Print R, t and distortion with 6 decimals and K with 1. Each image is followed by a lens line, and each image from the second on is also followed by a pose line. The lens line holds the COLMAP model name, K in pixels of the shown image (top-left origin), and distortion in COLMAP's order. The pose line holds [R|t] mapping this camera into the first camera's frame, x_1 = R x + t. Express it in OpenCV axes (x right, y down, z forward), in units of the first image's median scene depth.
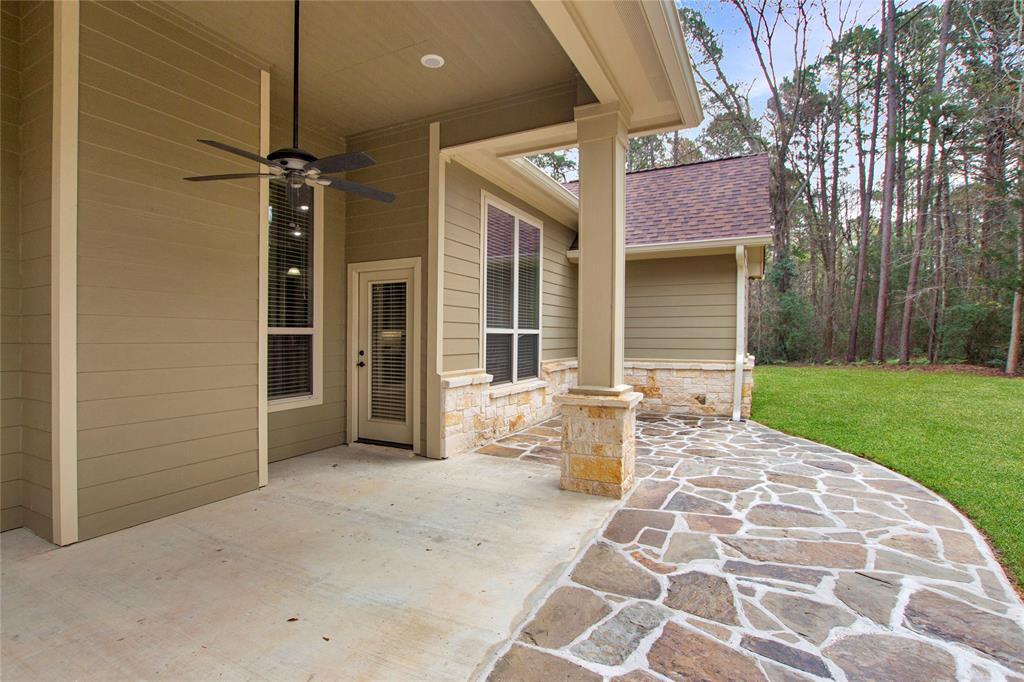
lens RADIAL K [[500.8, 0, 506.1], [0, 500.8, 341.9], [0, 0, 1]] dist [-0.010504, 0.003755]
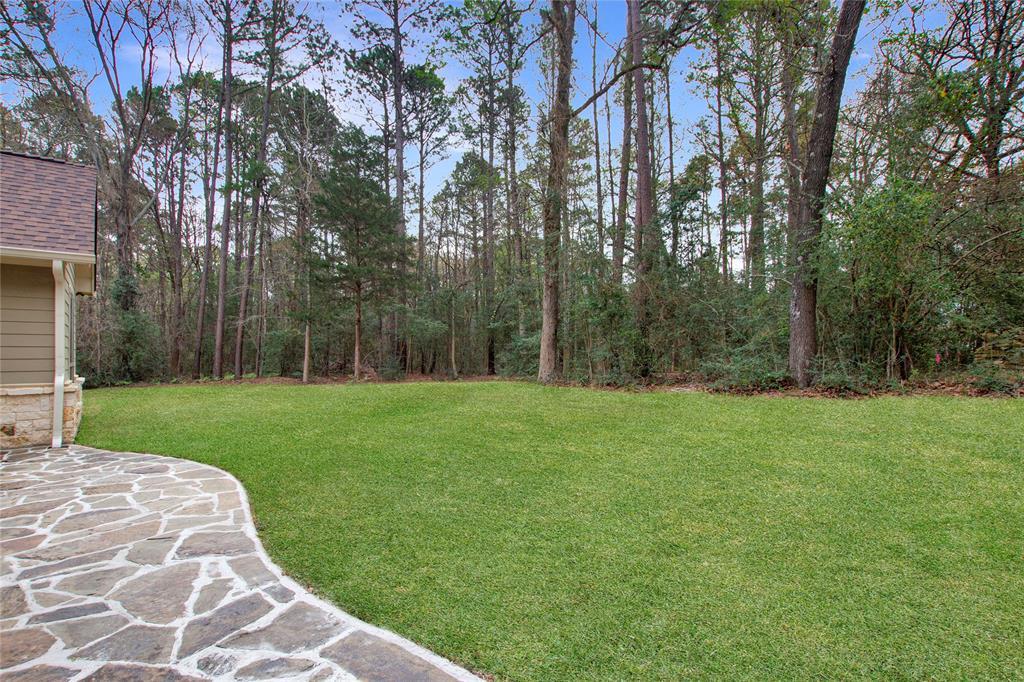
lens RADIAL K [[486.5, 0, 508.7], [0, 486.5, 355.7], [0, 0, 1]] dist [-0.036186, 0.003832]
pose [[0.385142, -0.005715, 0.922840, -0.033232], [0.016020, 0.999872, -0.000493, 0.001119], [-0.922718, 0.014974, 0.385184, -0.163459]]
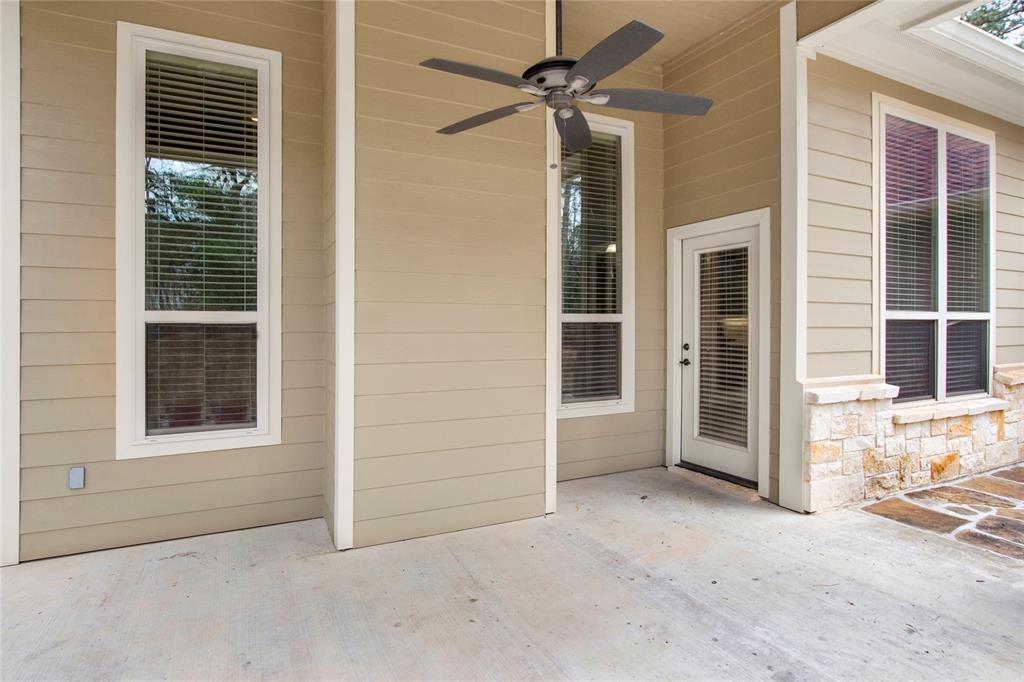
lens RADIAL K [[566.8, 0, 499.7], [0, 566.8, 320.3], [0, 0, 1]] dist [-0.015864, -0.003193]
pose [[0.802066, -0.006707, -0.597198, -0.007234], [-0.004627, 0.999837, -0.017443, -0.001657], [0.597217, 0.016754, 0.801905, 0.162702]]
